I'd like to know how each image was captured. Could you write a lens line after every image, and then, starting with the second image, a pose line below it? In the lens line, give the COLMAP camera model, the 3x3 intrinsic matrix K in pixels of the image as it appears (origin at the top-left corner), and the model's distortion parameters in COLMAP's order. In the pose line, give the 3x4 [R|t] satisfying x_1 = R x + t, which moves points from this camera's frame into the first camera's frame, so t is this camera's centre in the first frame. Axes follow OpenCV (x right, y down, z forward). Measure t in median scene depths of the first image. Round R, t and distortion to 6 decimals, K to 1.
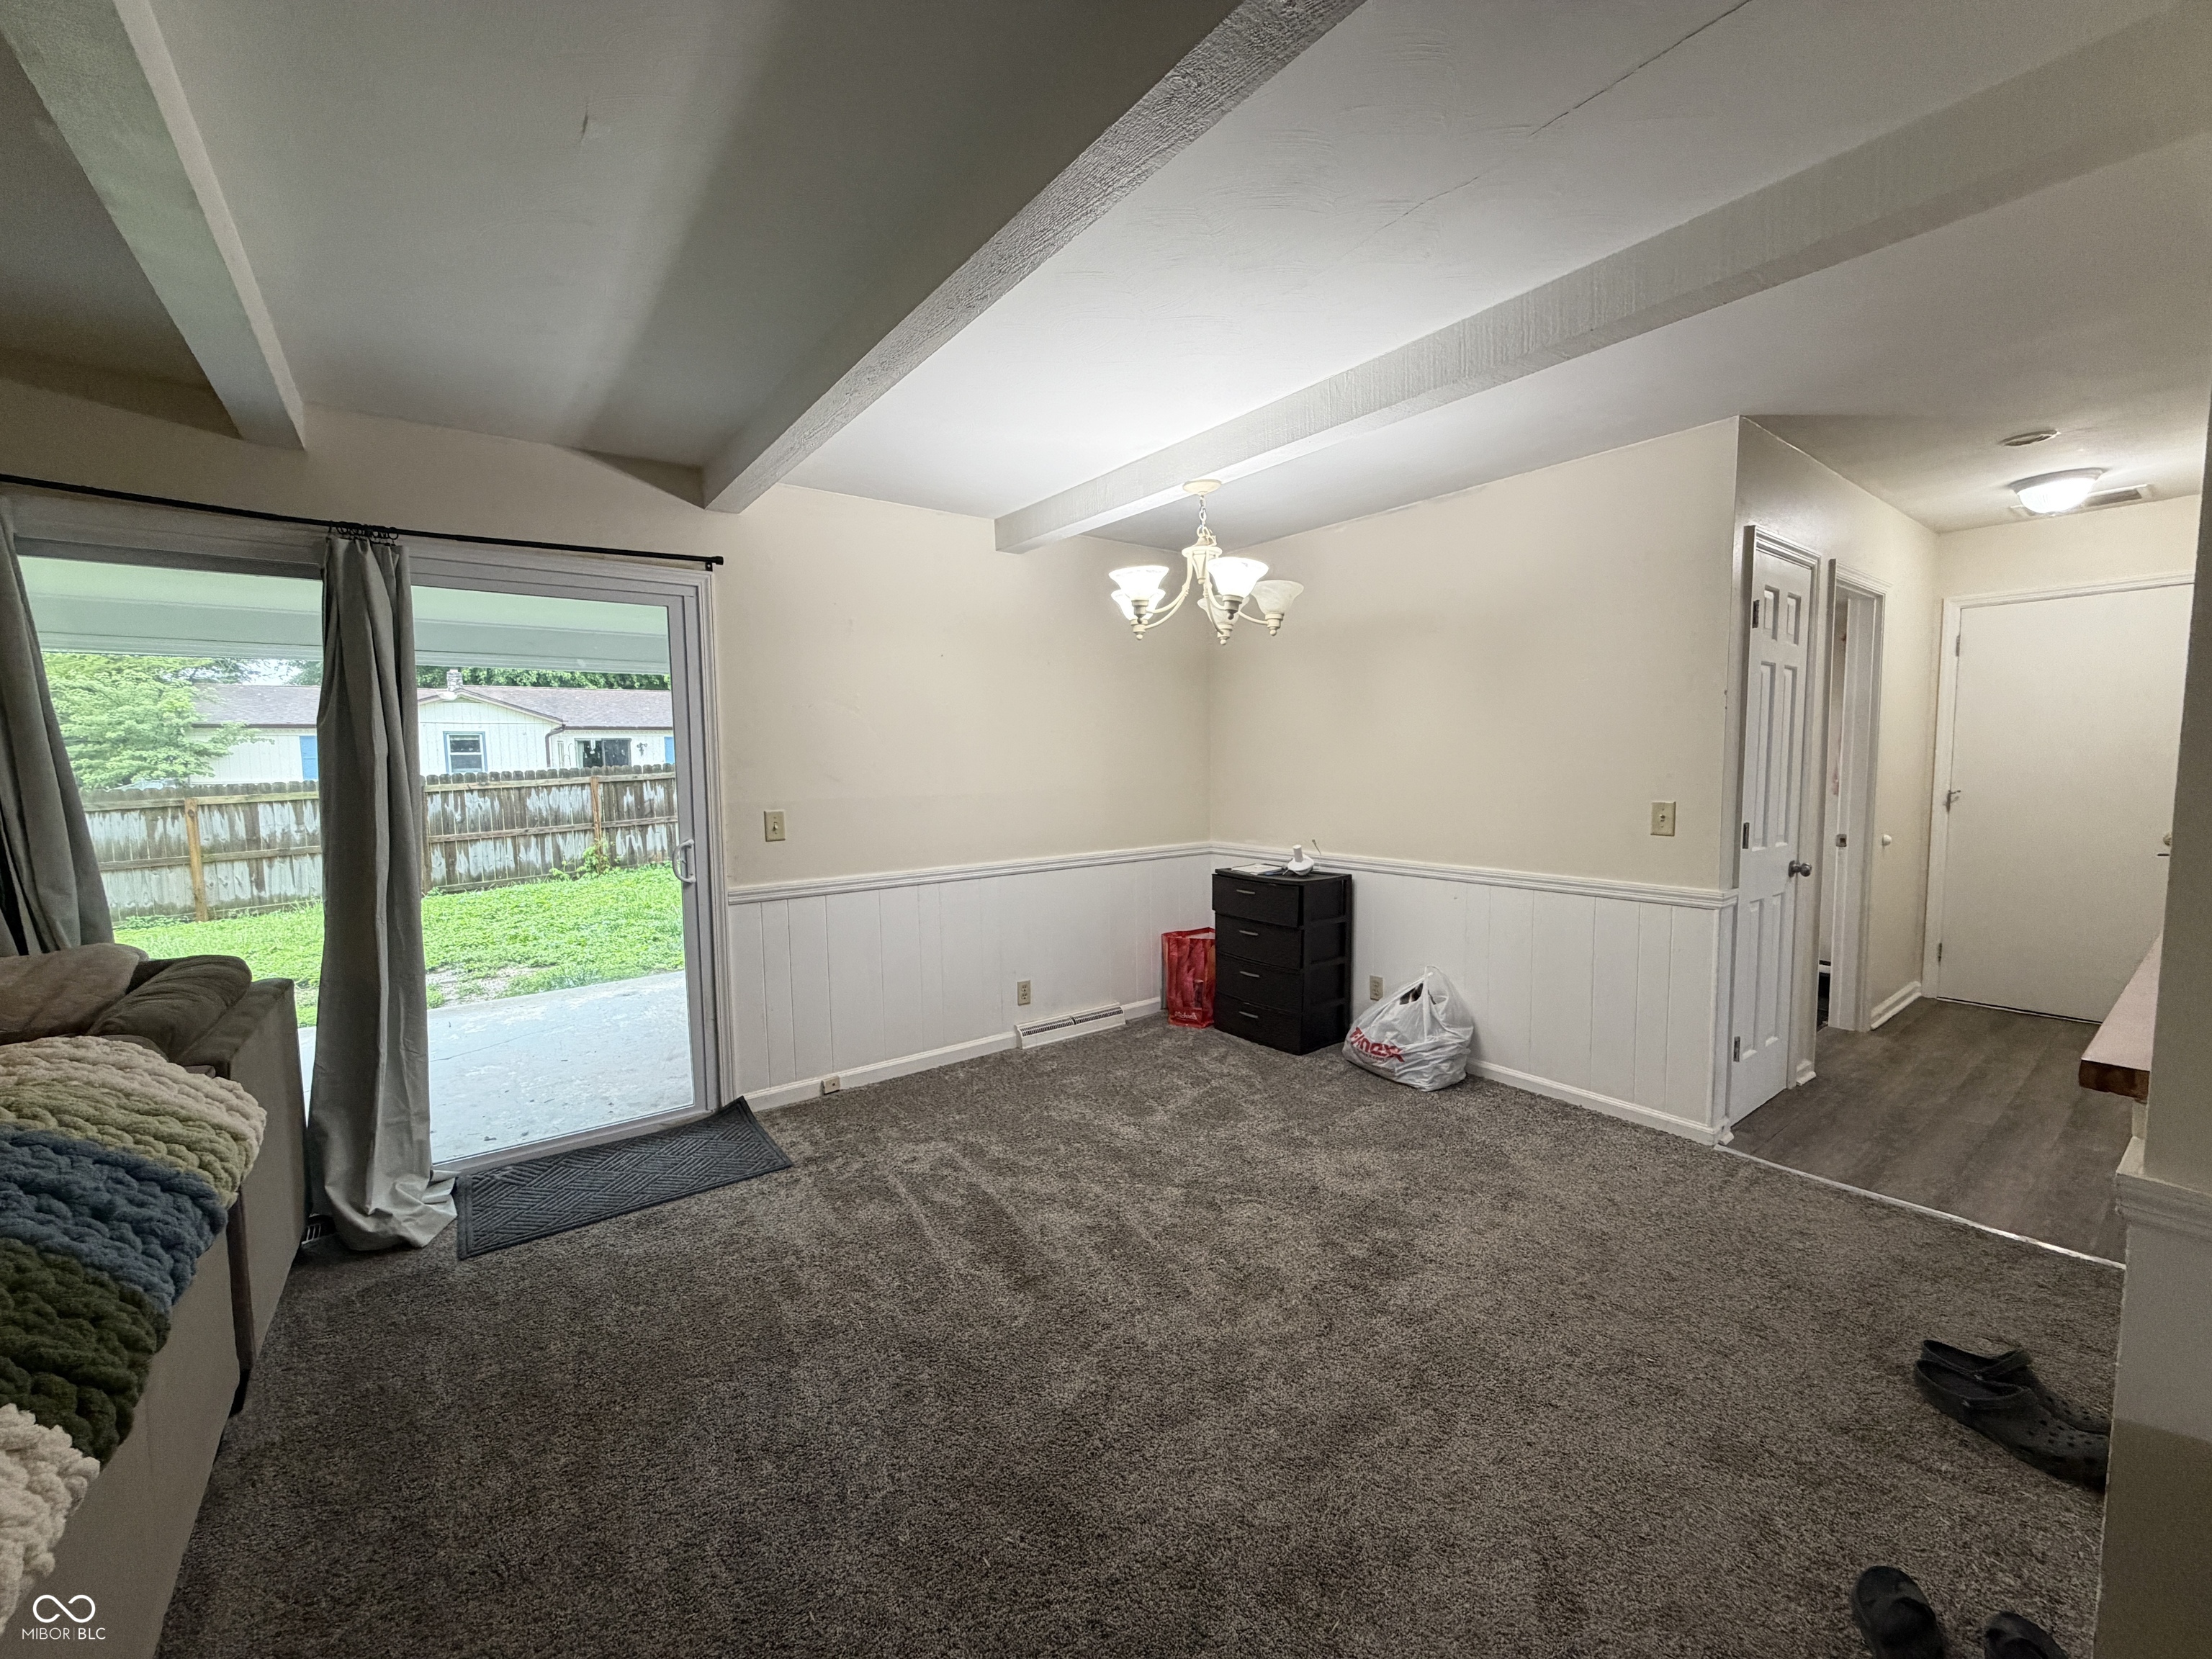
lens RADIAL K [[881.8, 0, 1103.4], [0, 881.8, 829.1], [0, 0, 1]] dist [0.000376, -0.000102]
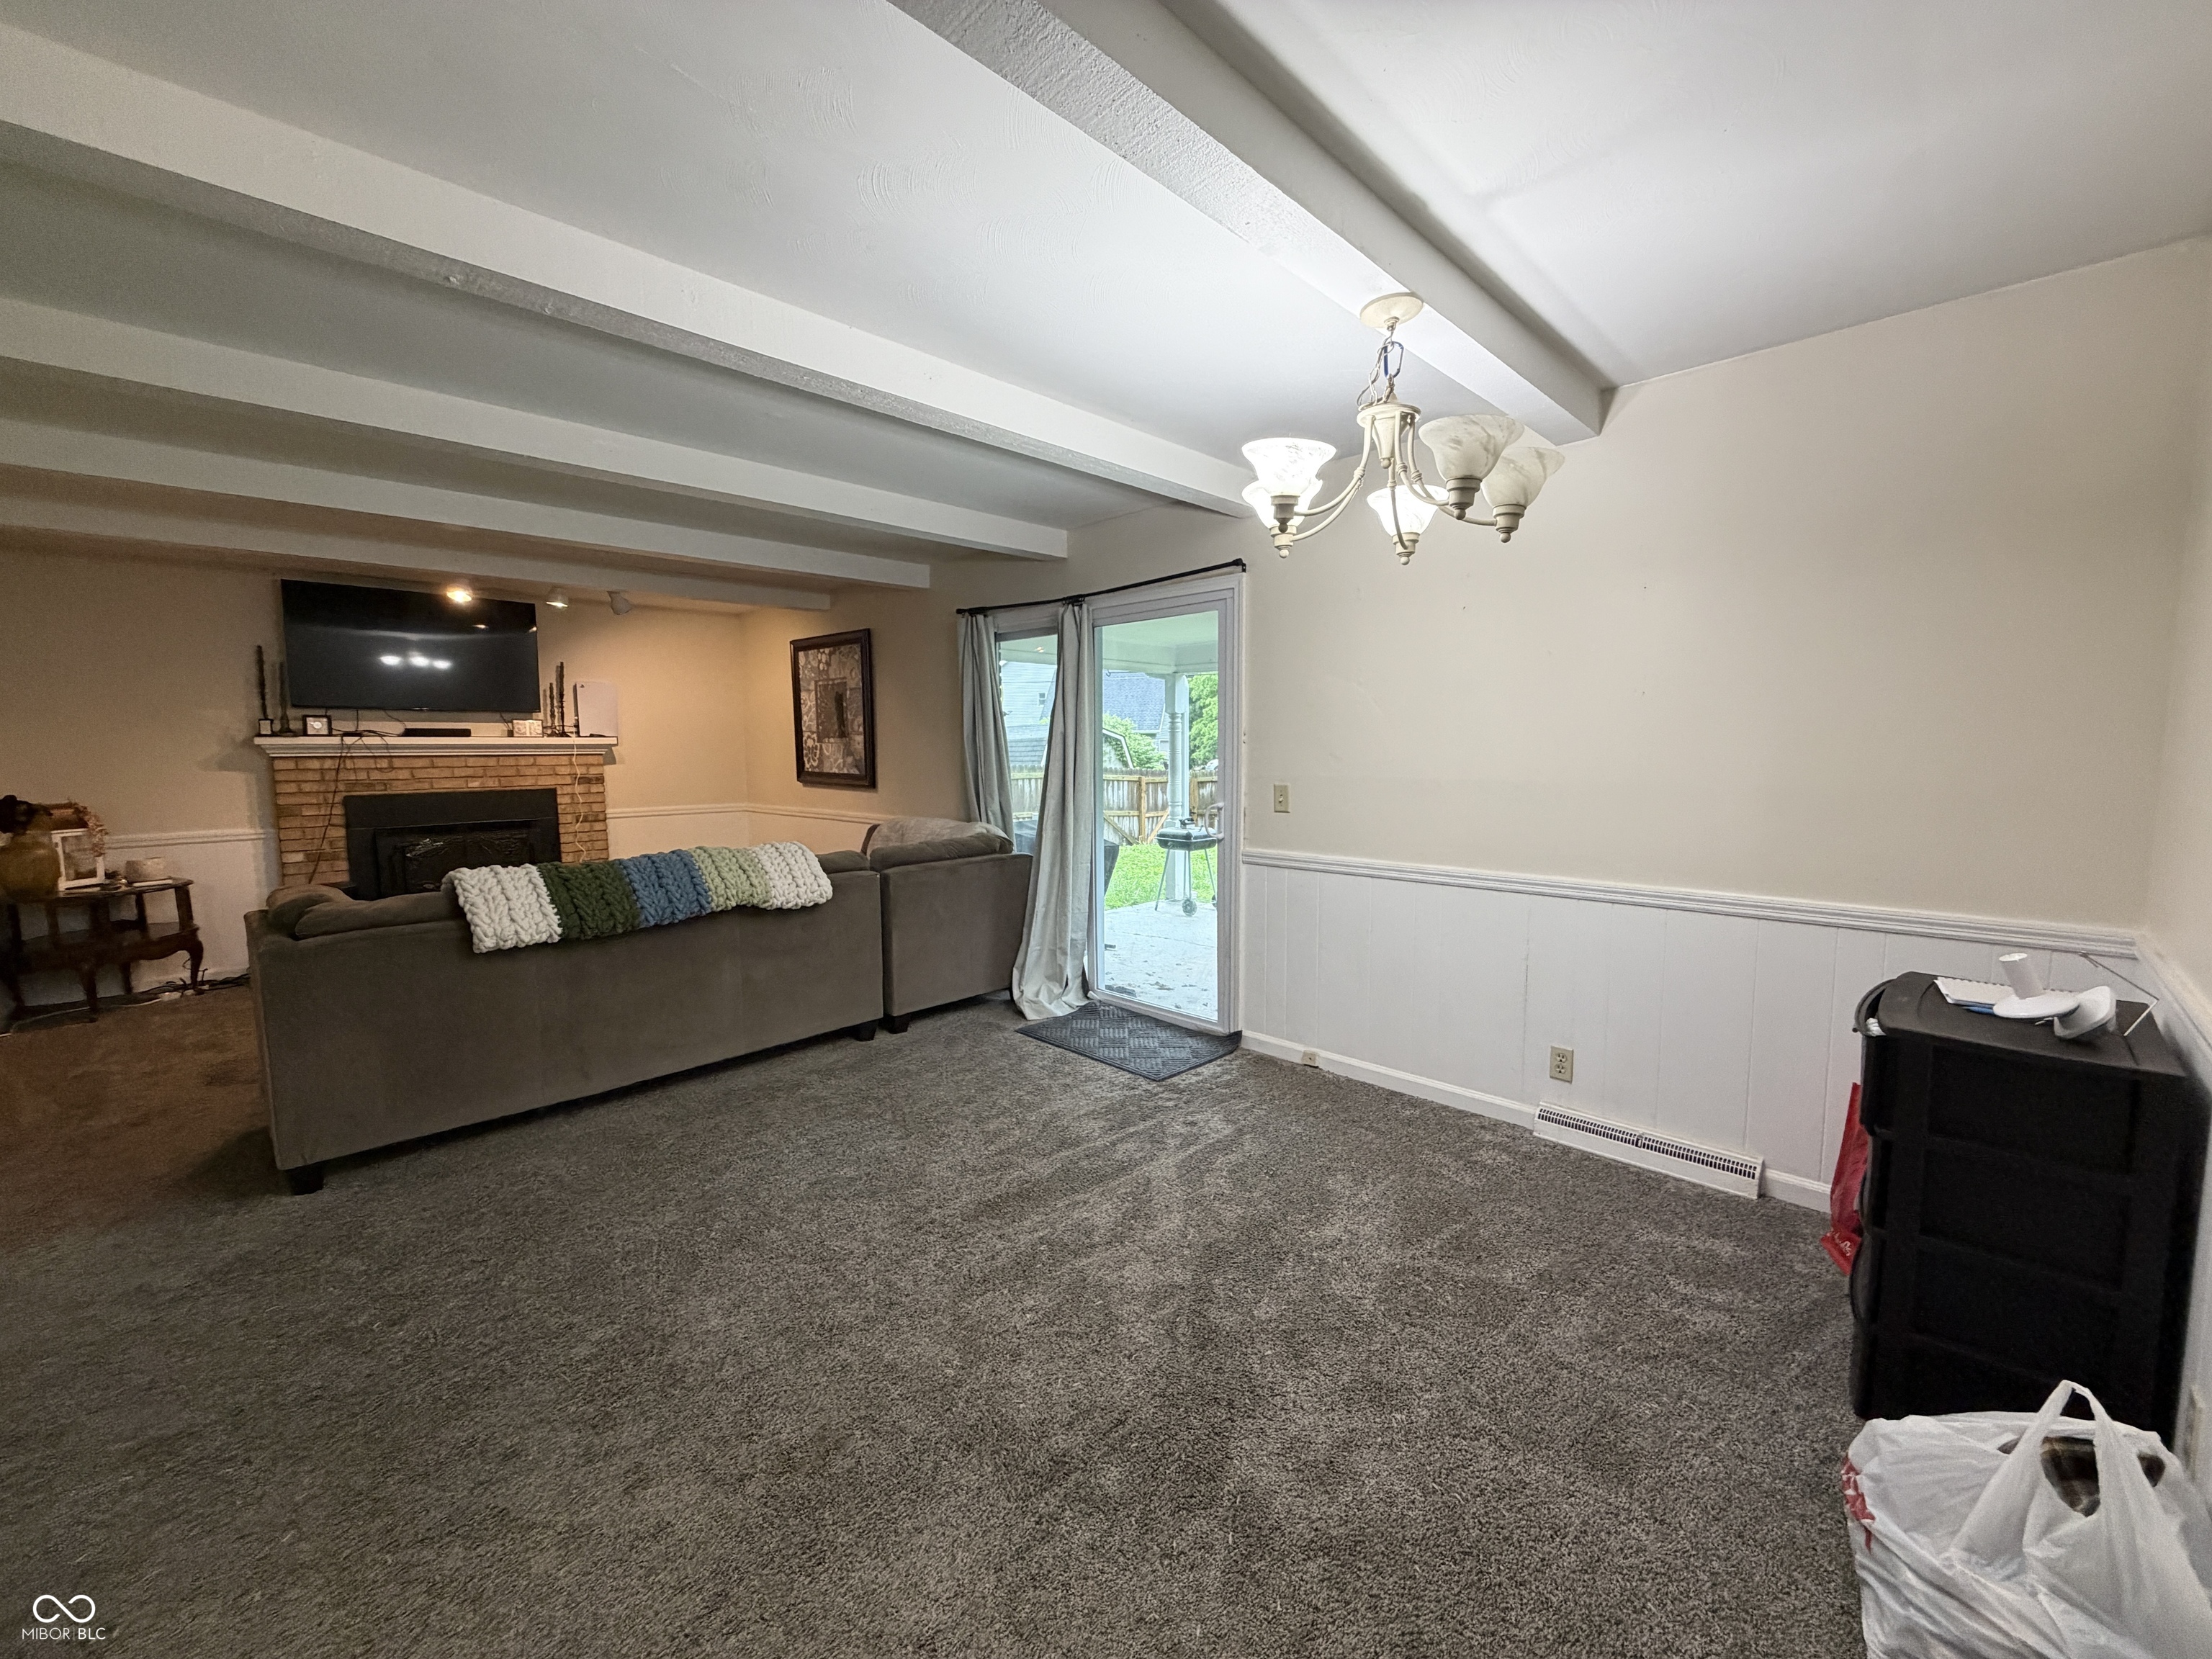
lens RADIAL K [[881.8, 0, 1103.4], [0, 881.8, 829.1], [0, 0, 1]] dist [0.000376, -0.000102]
pose [[0.146834, 0.110268, -0.982996, 0.660775], [-0.074341, 0.992187, 0.100194, -0.057819], [0.986364, 0.058365, 0.153884, 0.631995]]
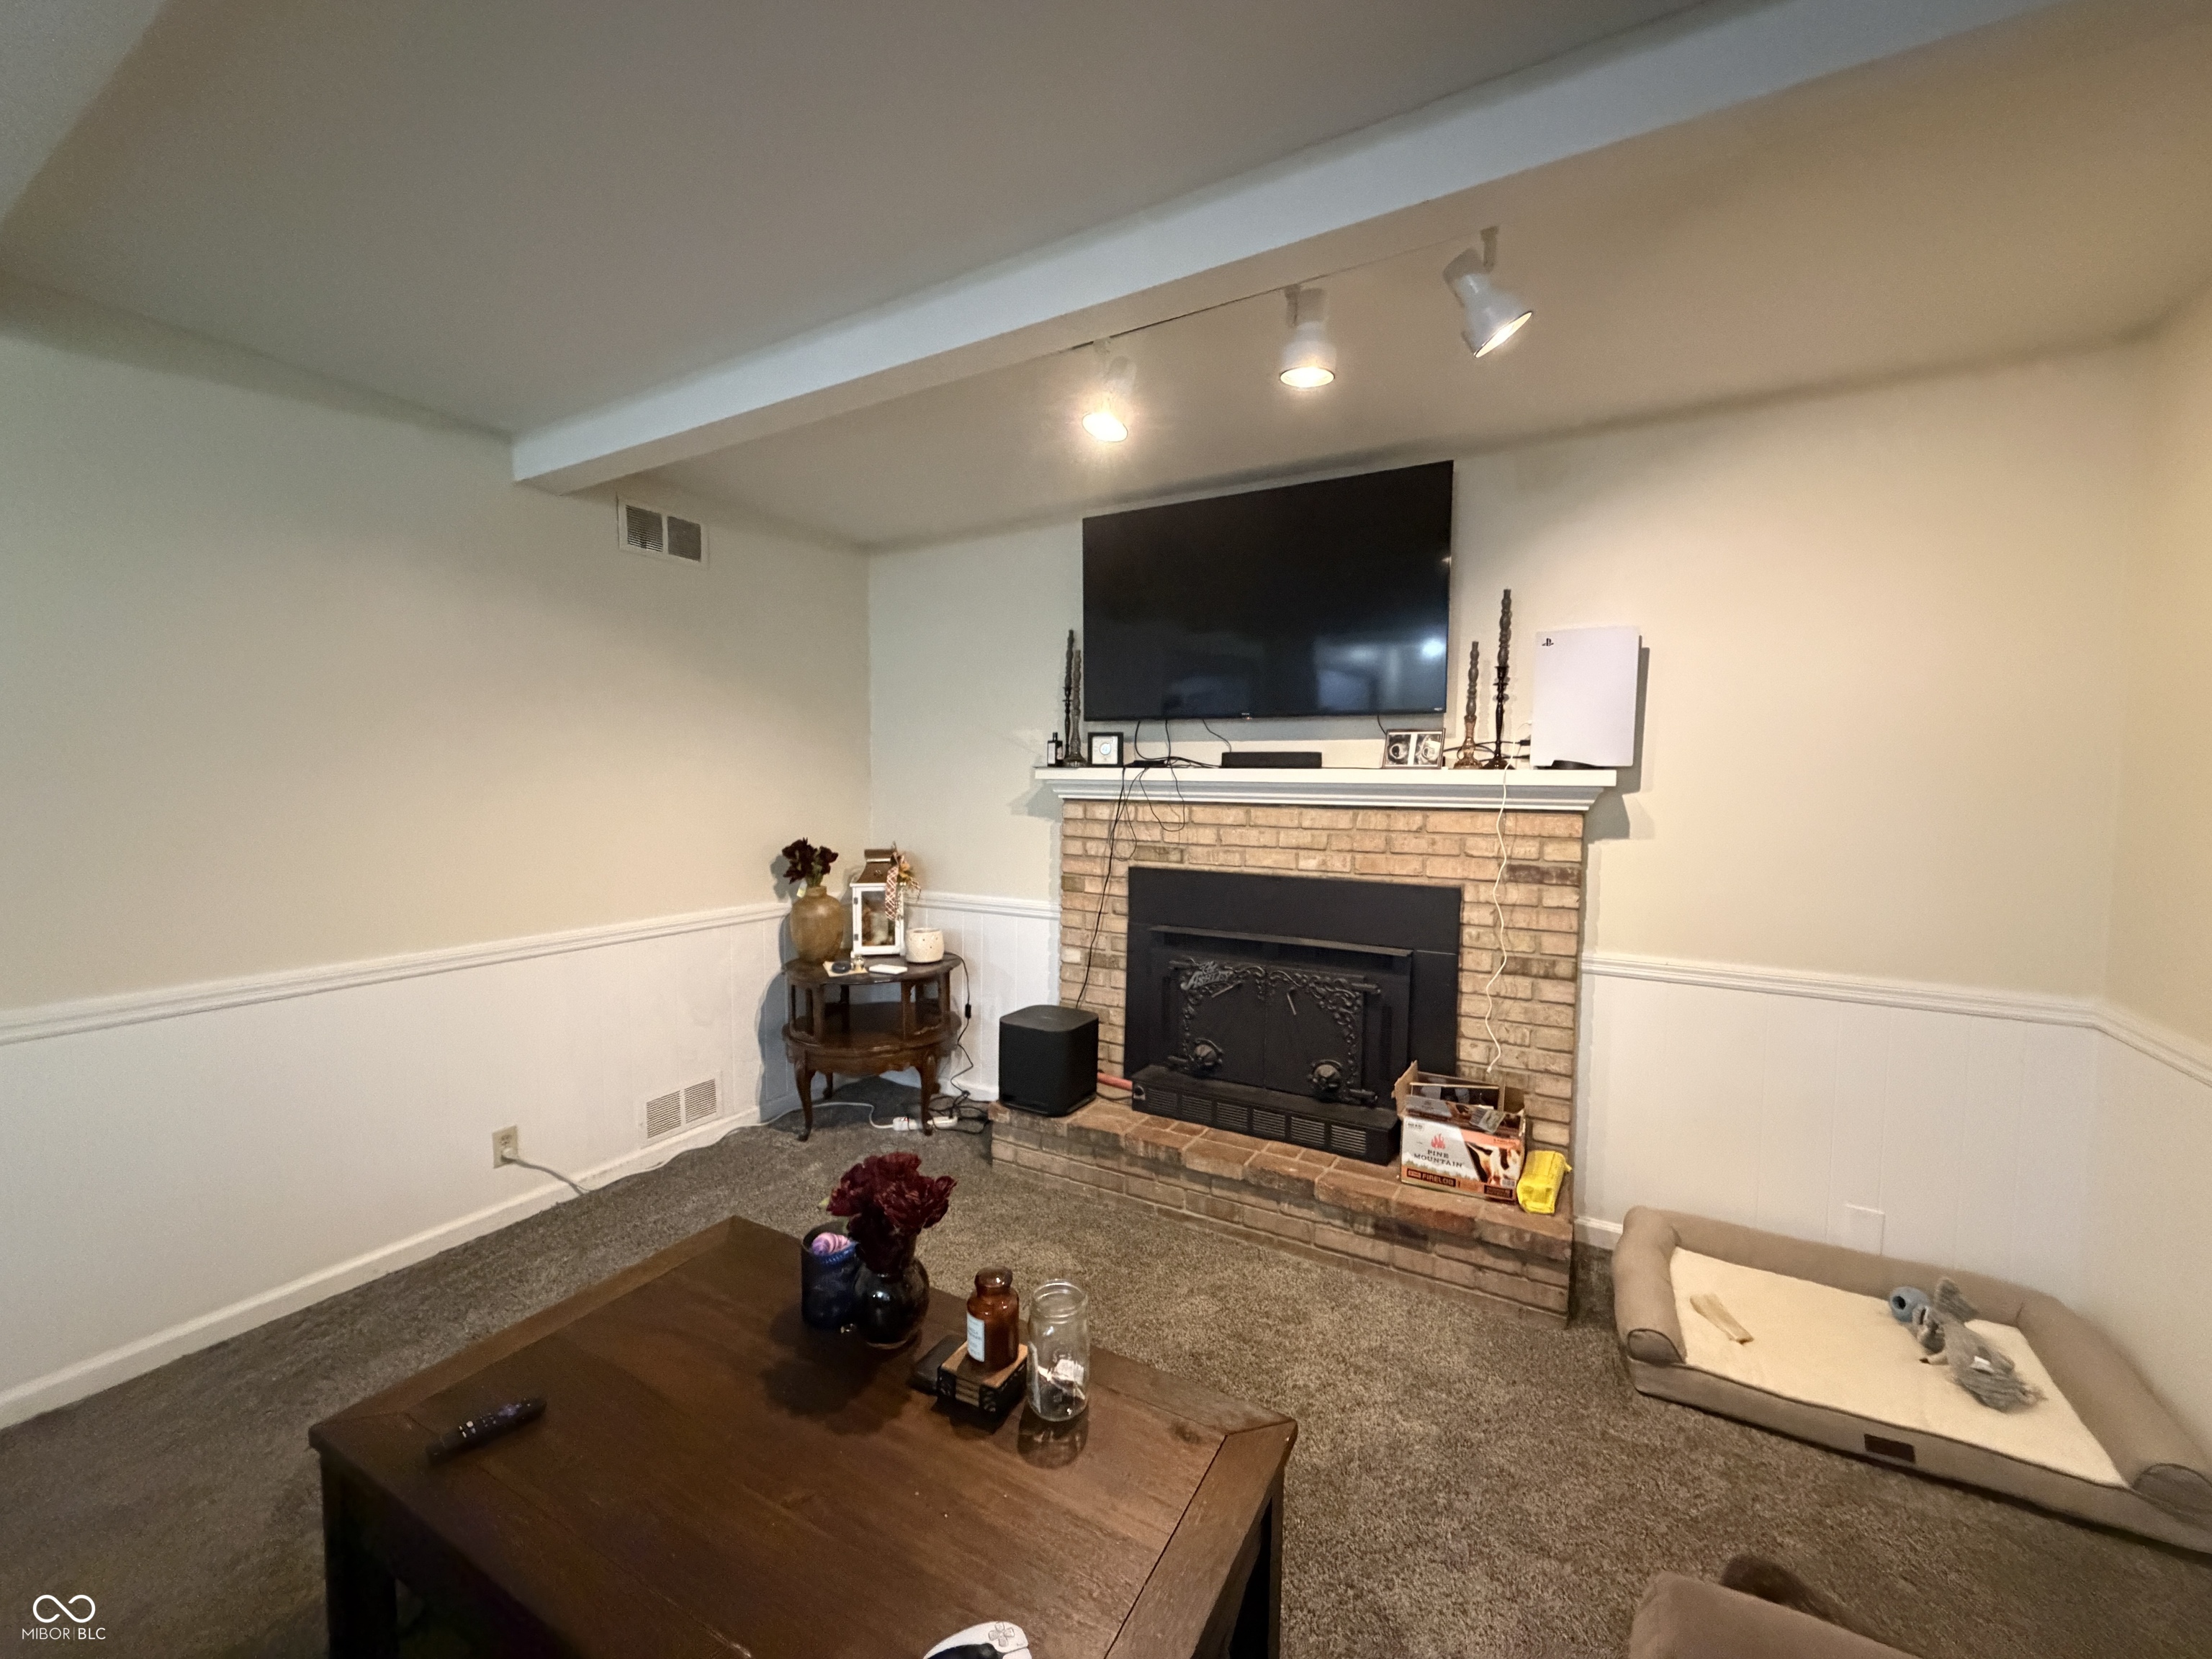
lens RADIAL K [[881.8, 0, 1103.4], [0, 881.8, 829.1], [0, 0, 1]] dist [0.000376, -0.000102]
pose [[-0.923998, 0.036639, -0.380638, -0.735699], [-0.019681, 0.989524, 0.143023, -0.031427], [0.381891, 0.139644, -0.913597, 0.374662]]
